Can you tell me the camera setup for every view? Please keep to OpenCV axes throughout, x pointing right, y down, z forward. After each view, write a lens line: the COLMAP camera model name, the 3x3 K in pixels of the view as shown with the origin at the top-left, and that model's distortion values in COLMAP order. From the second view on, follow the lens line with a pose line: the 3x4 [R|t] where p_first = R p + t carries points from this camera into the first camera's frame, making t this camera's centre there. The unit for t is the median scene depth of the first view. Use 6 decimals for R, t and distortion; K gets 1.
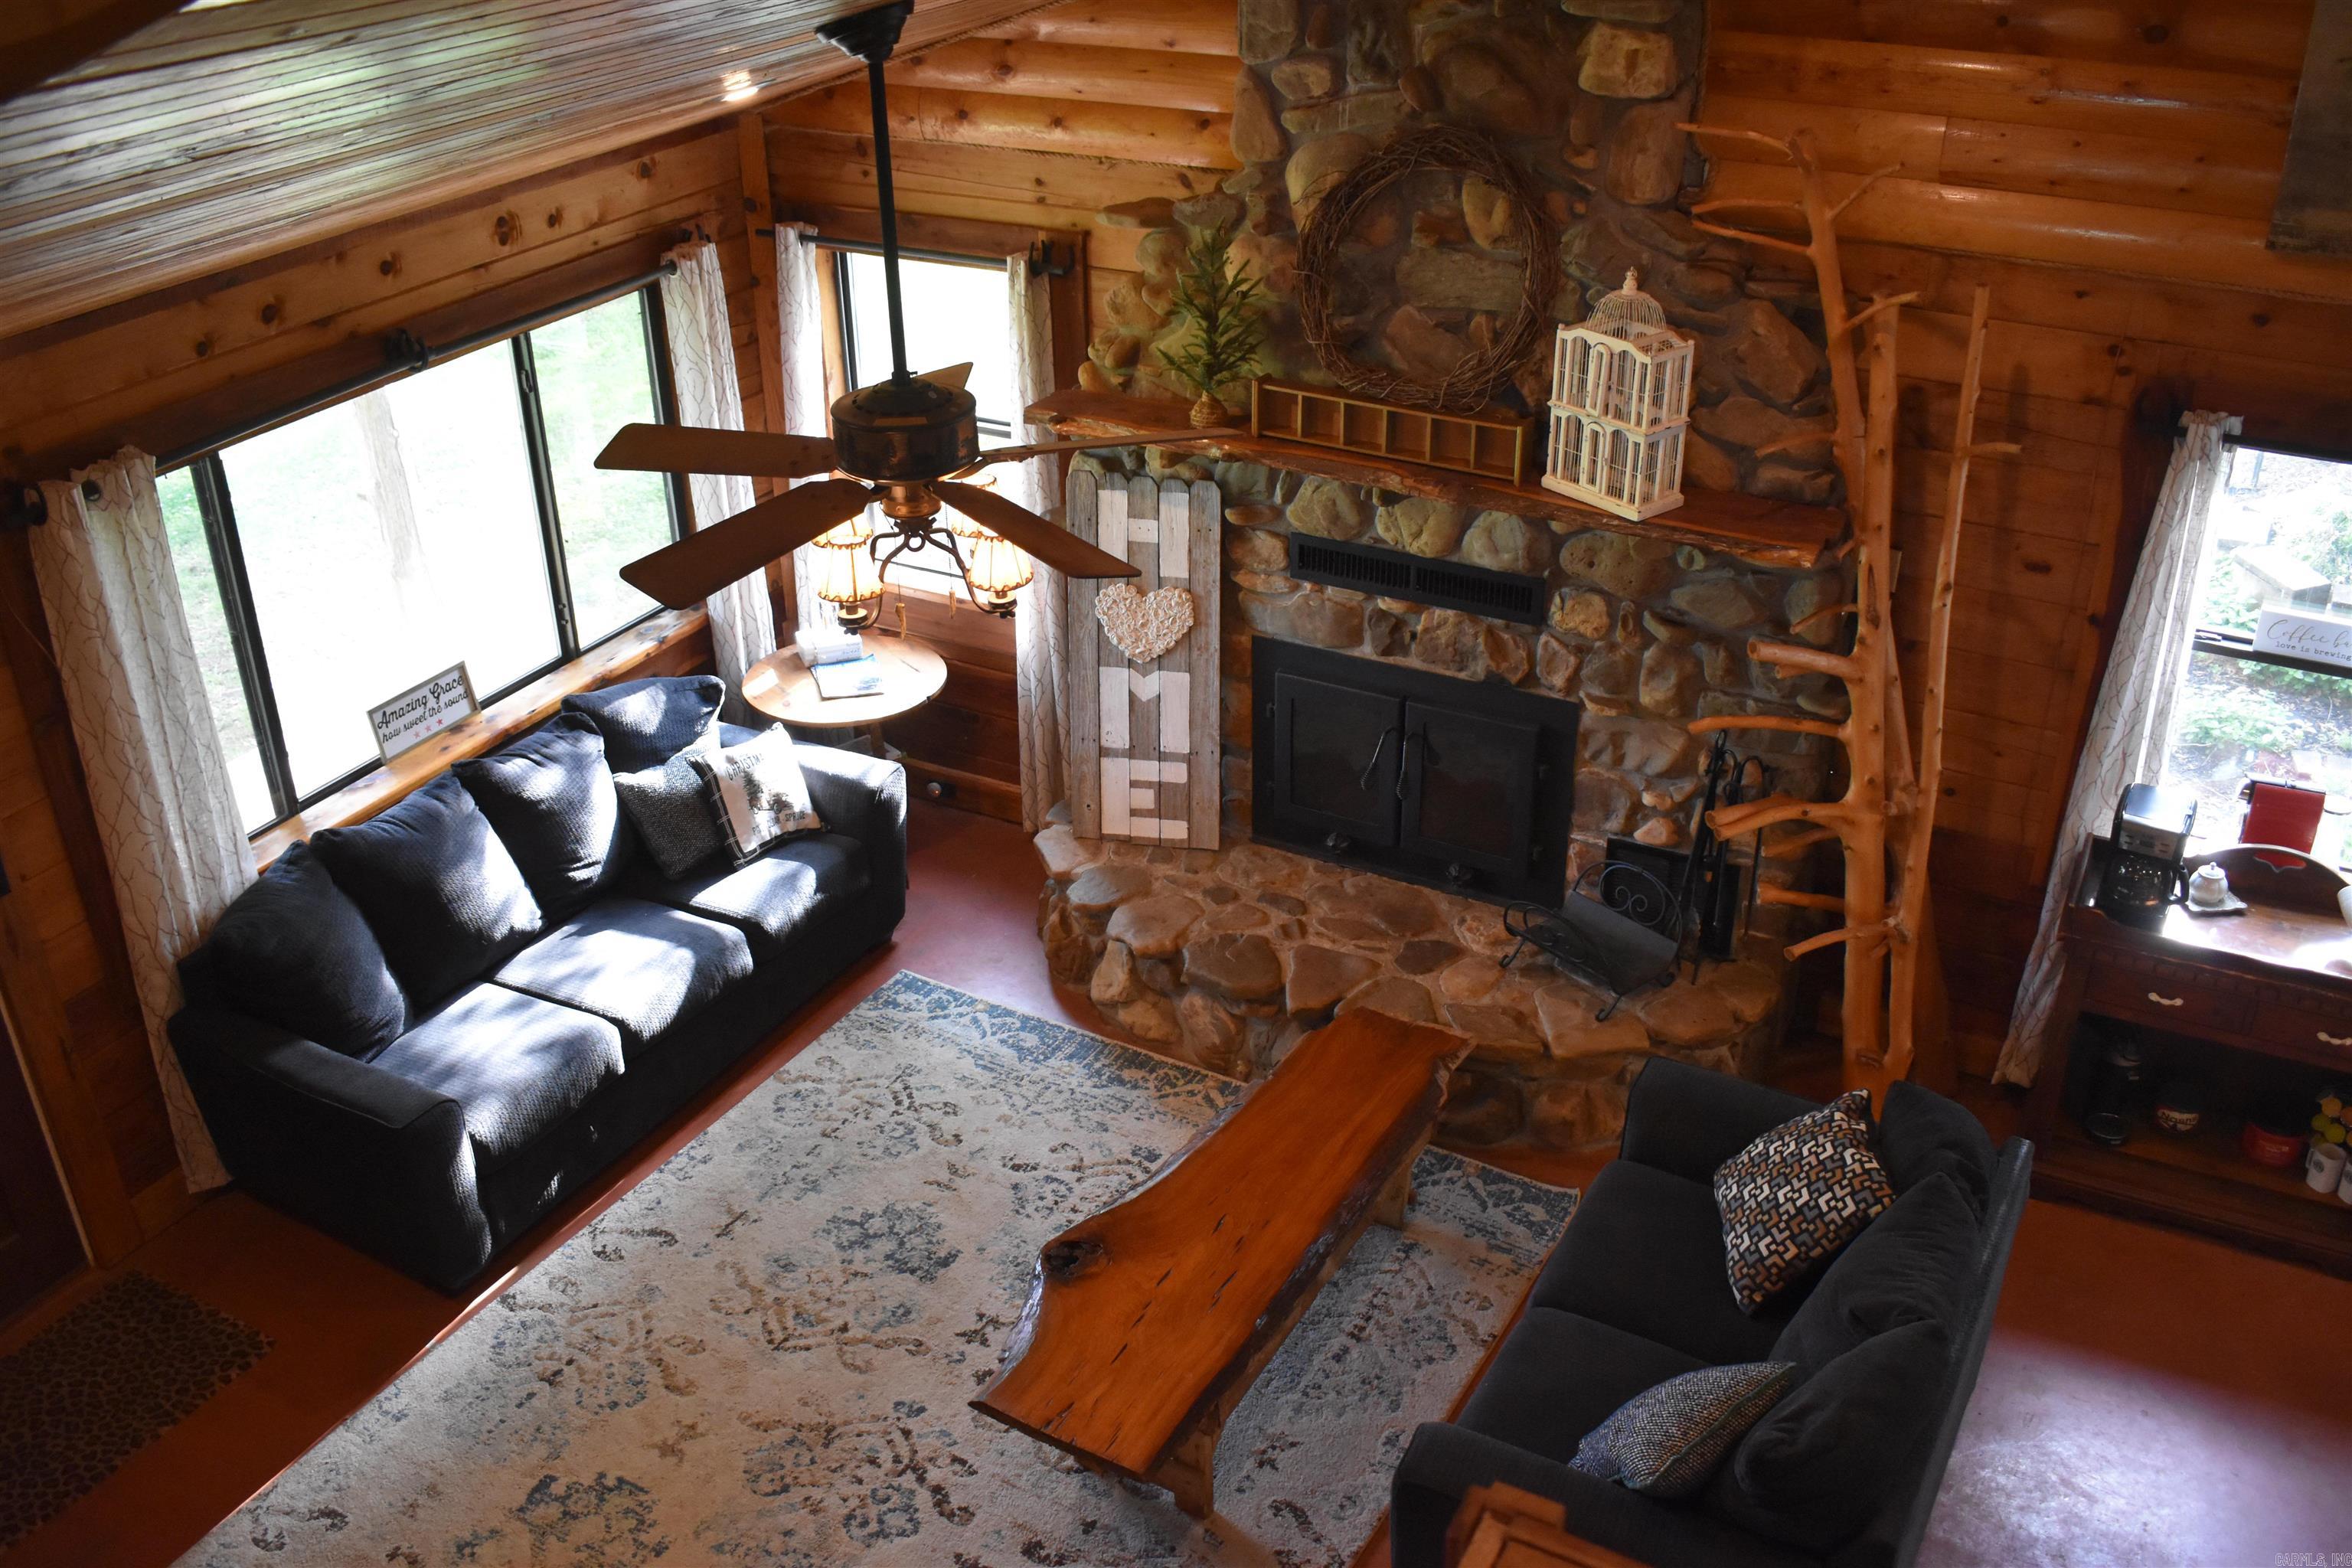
lens RADIAL K [[2124.6, 0, 1163.5], [0, 2124.6, 788.4], [0, 0, 1]] dist [-0.088088, 0.020802]
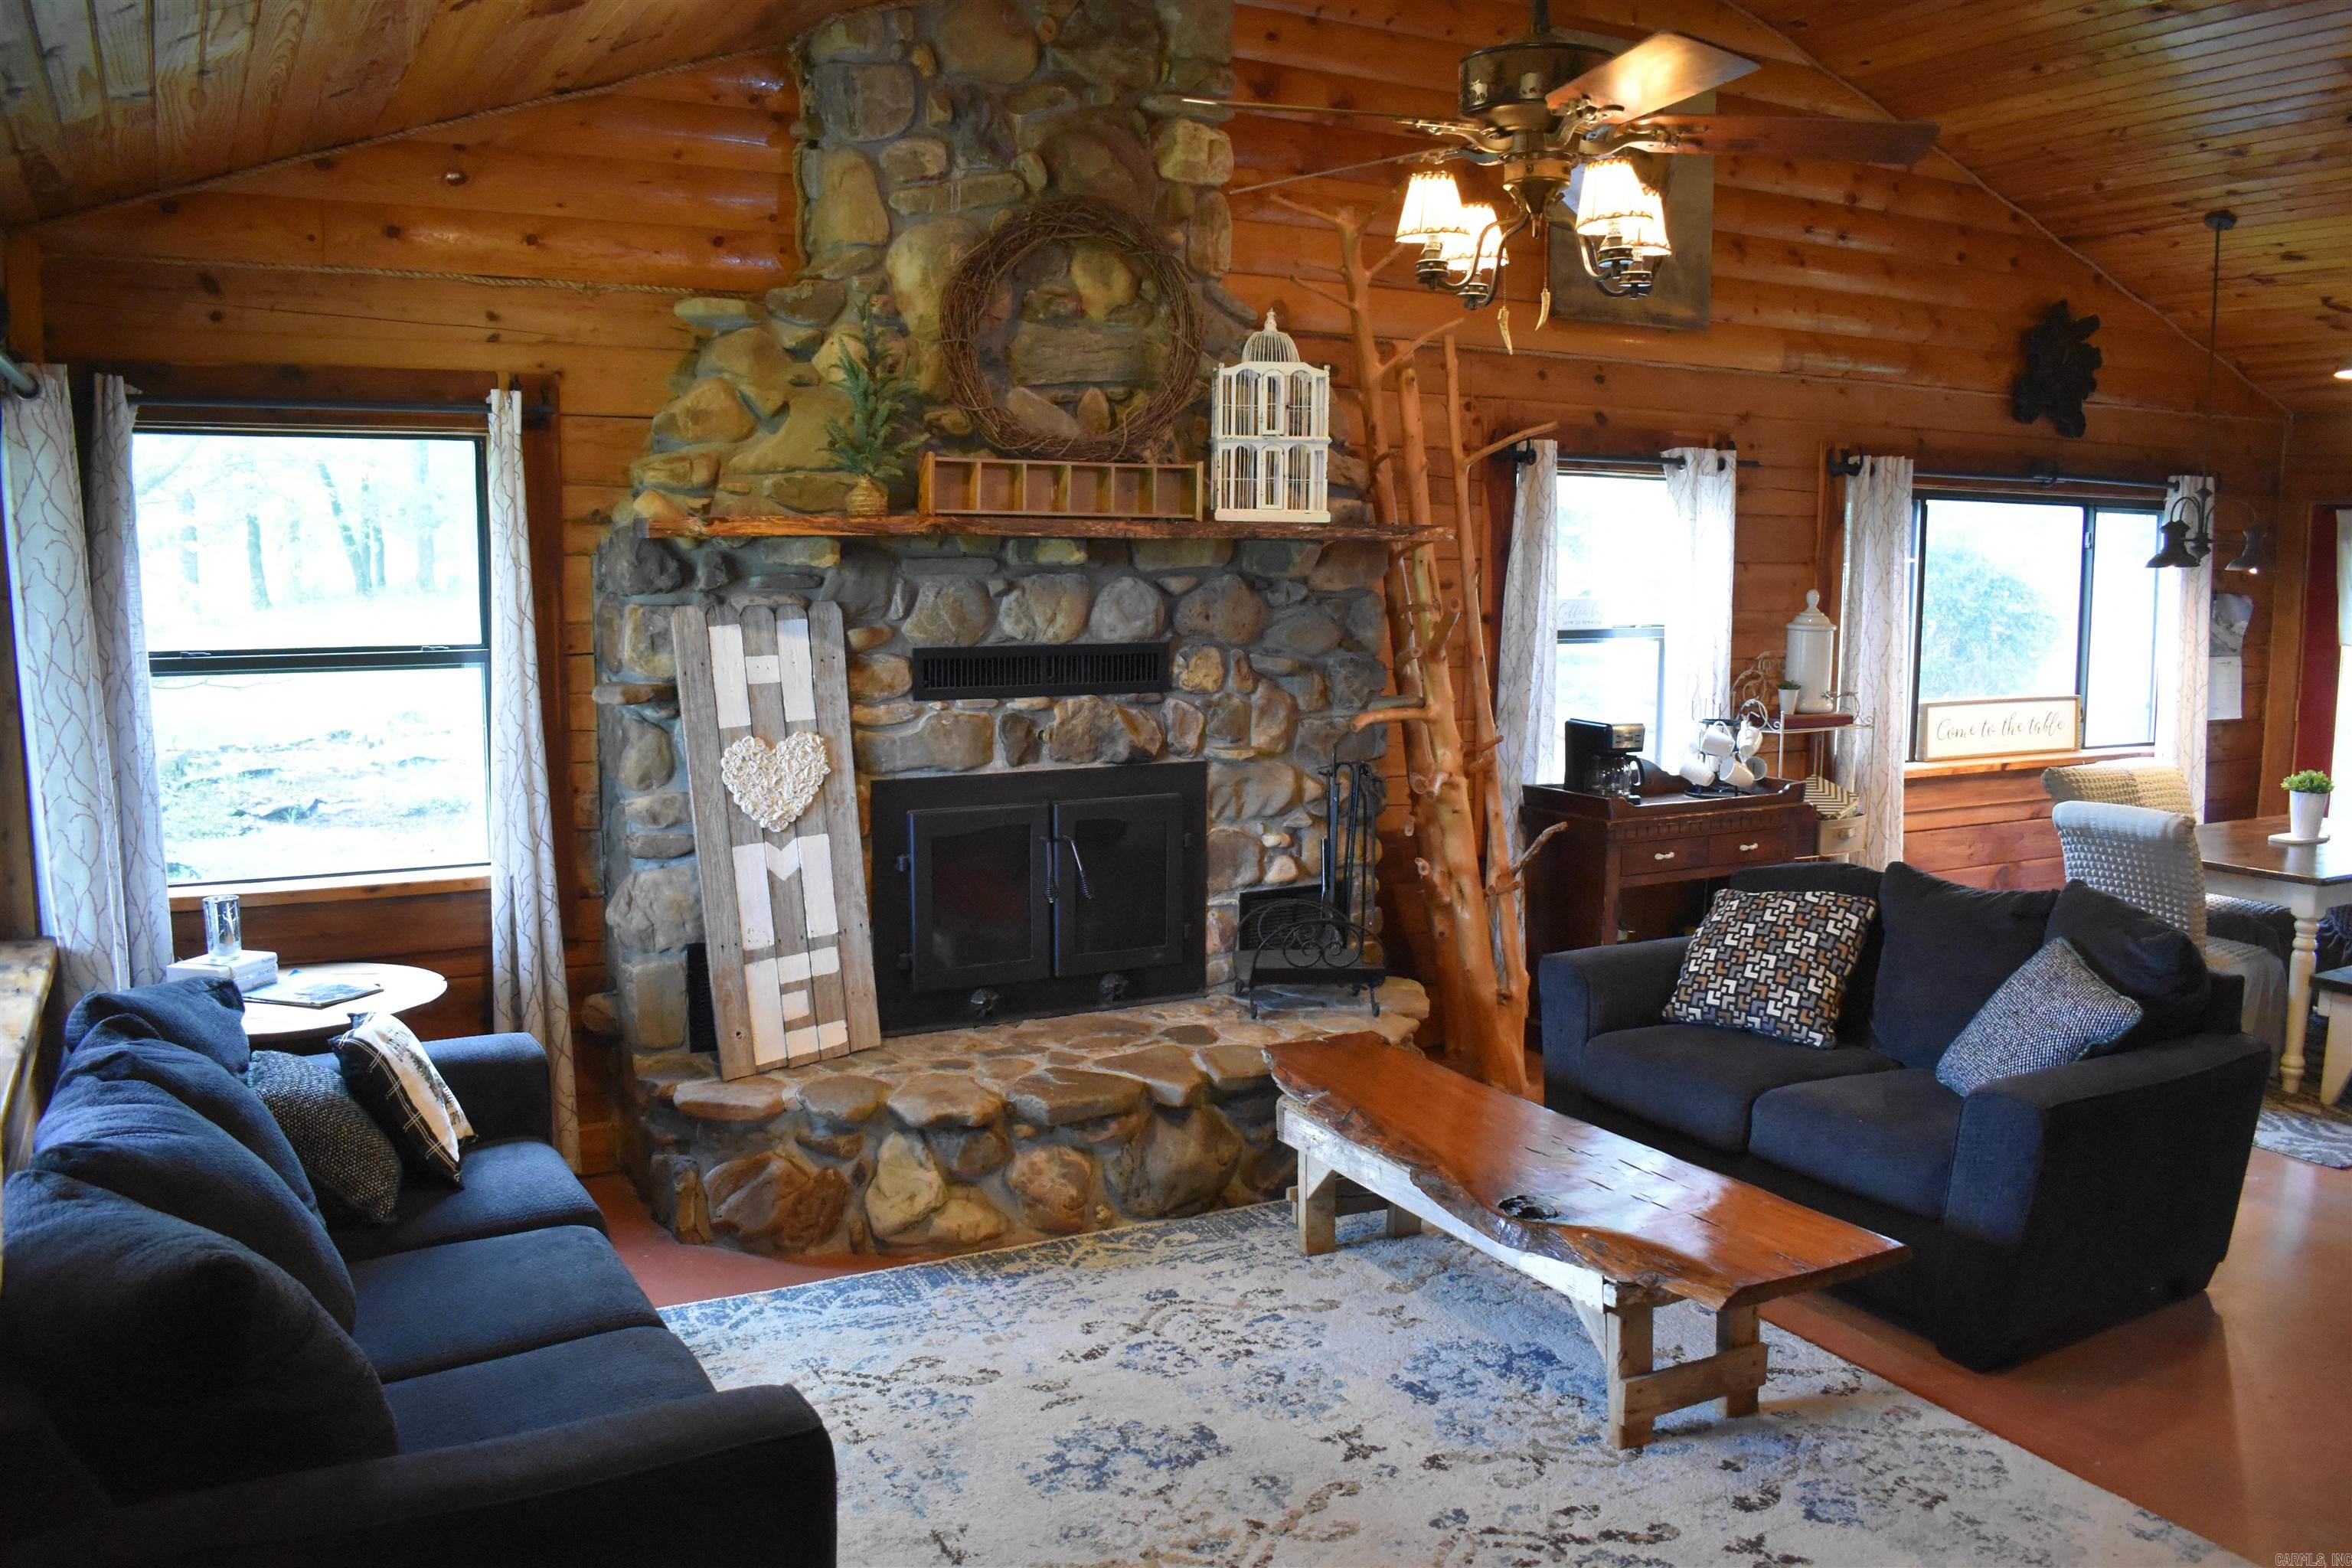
lens RADIAL K [[1850.7, 0, 1177.3], [0, 1850.7, 783.9], [0, 0, 1]] dist [-0.098577, 0.019484]
pose [[0.532415, -0.087715, 0.841927, -0.617475], [0.391376, 0.907430, -0.152958, 0.110767], [-0.750573, 0.410947, 0.517458, 0.579419]]
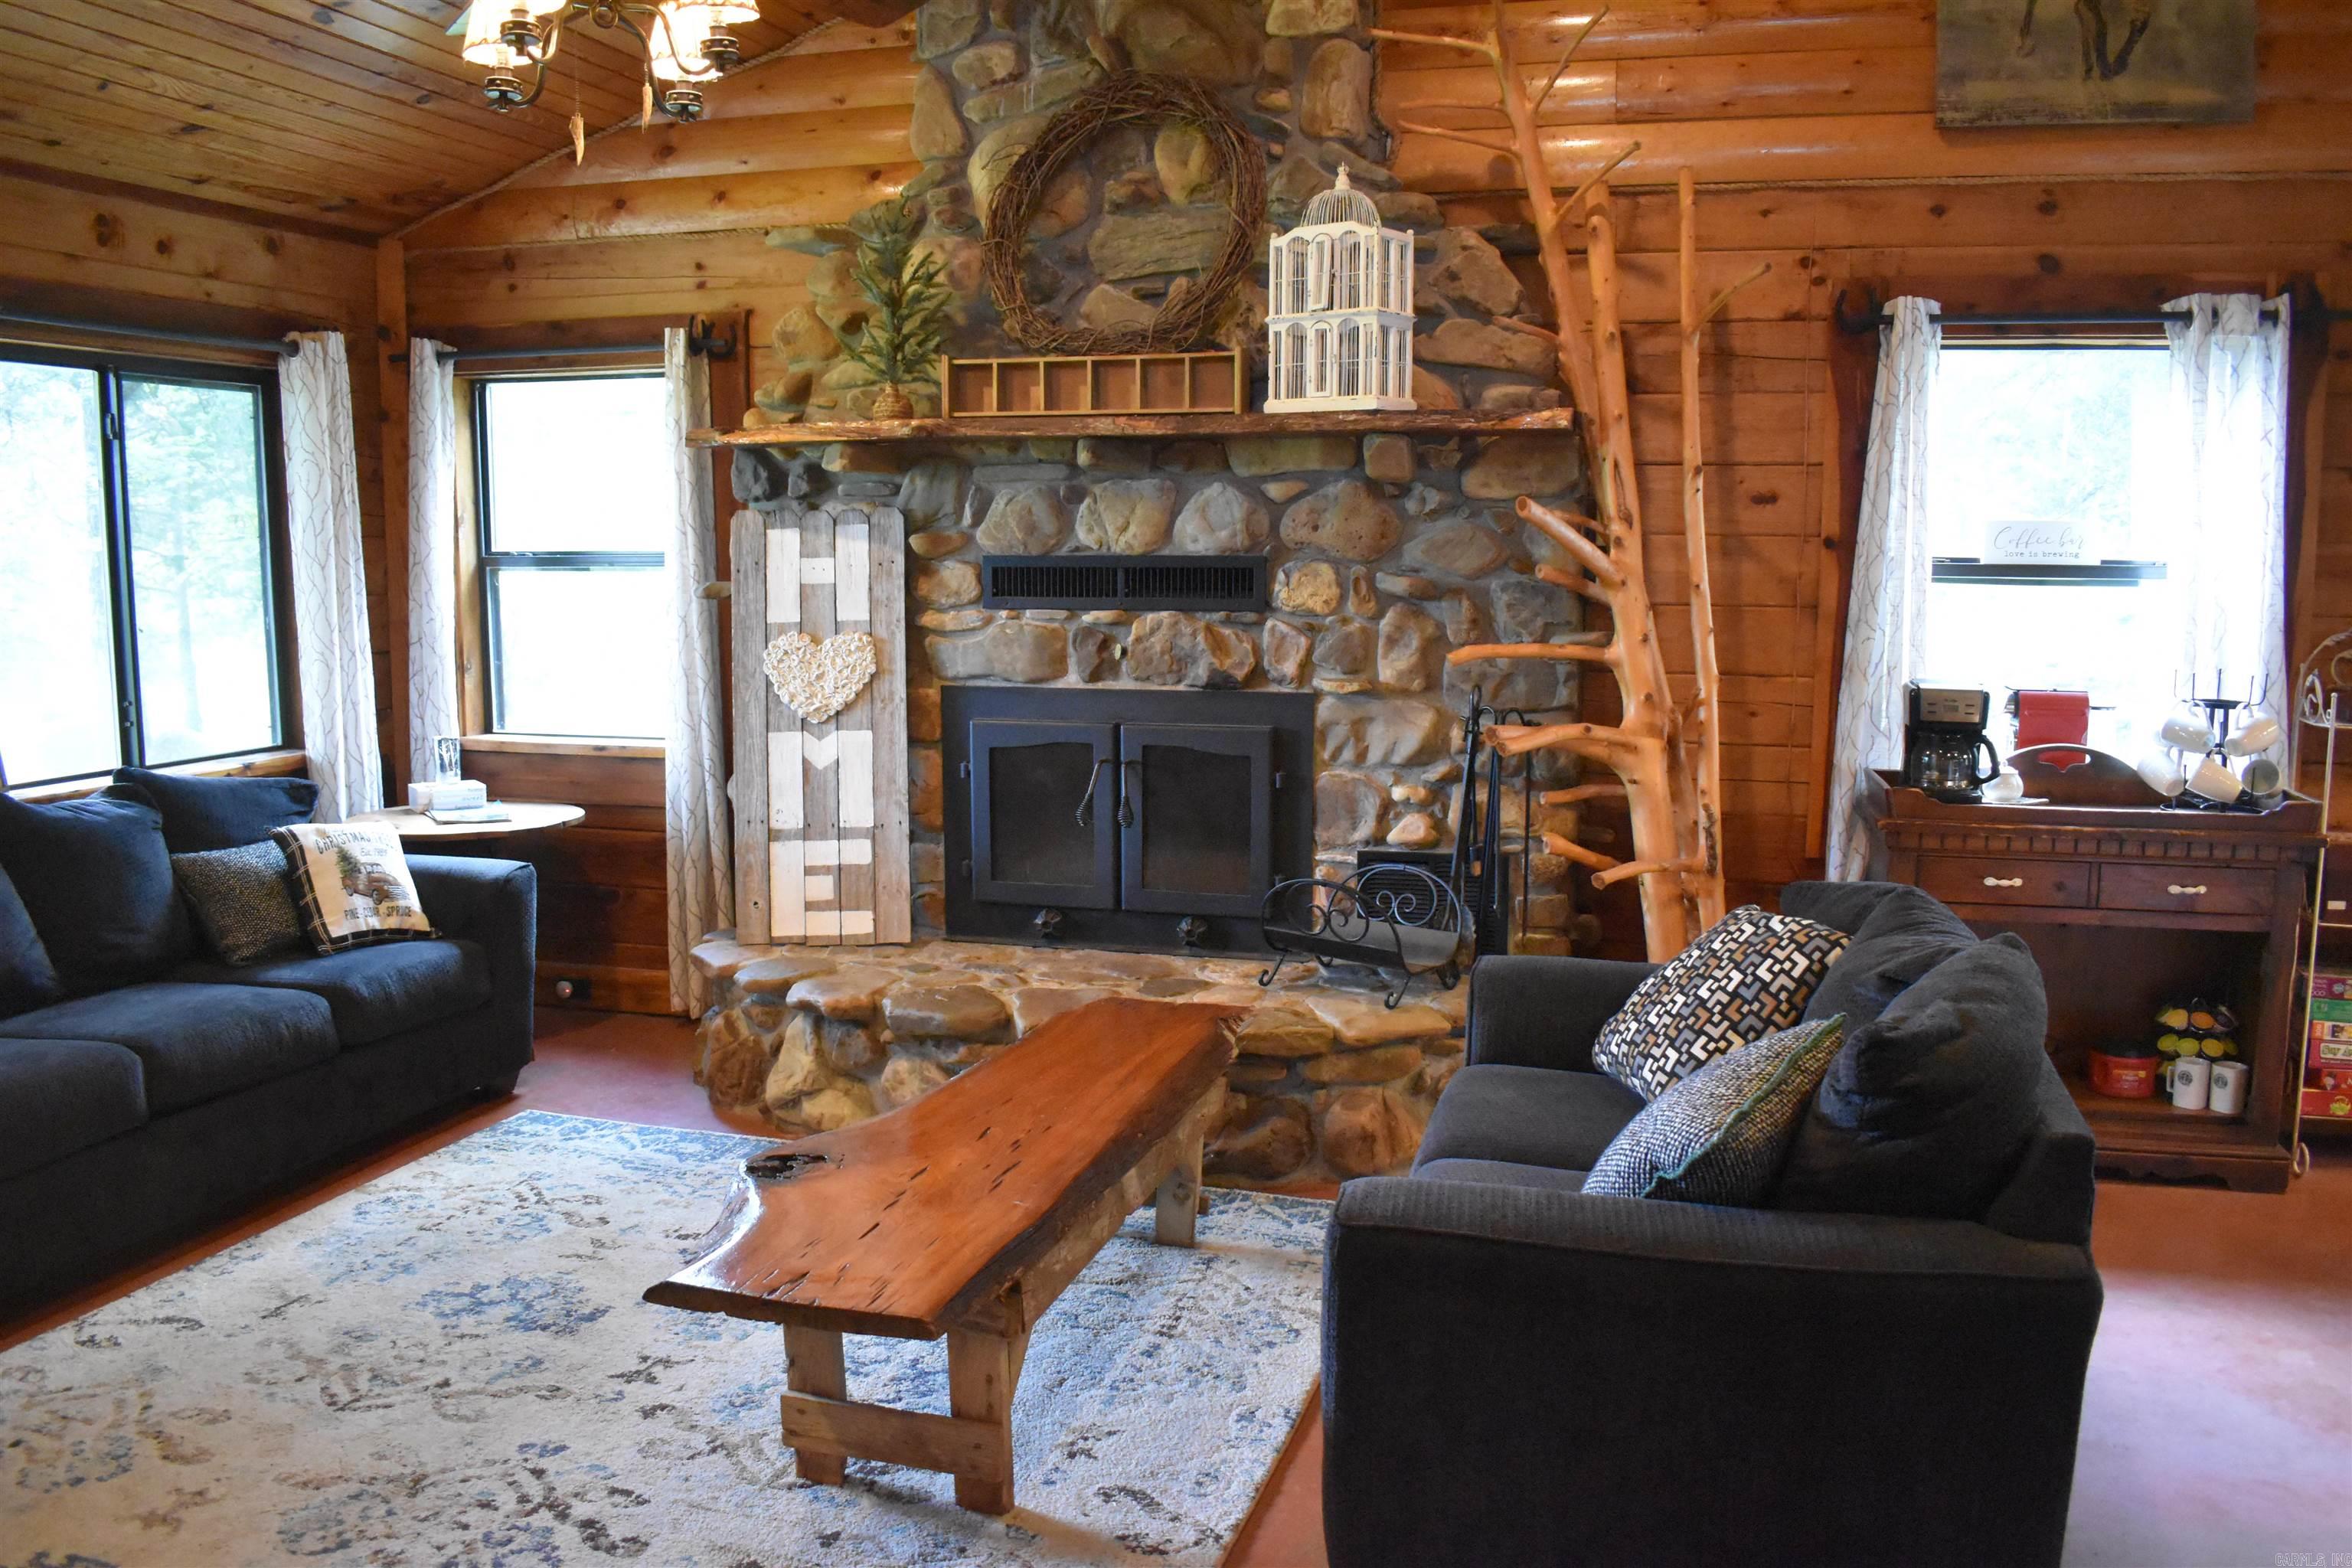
lens RADIAL K [[1850.7, 0, 1170.0], [0, 1850.7, 787.4], [0, 0, 1]] dist [-0.098577, 0.019484]
pose [[0.973769, -0.013124, 0.227160, -0.048645], [0.094421, 0.931629, -0.350929, 0.289362], [-0.207023, 0.363173, 0.908431, 0.323443]]
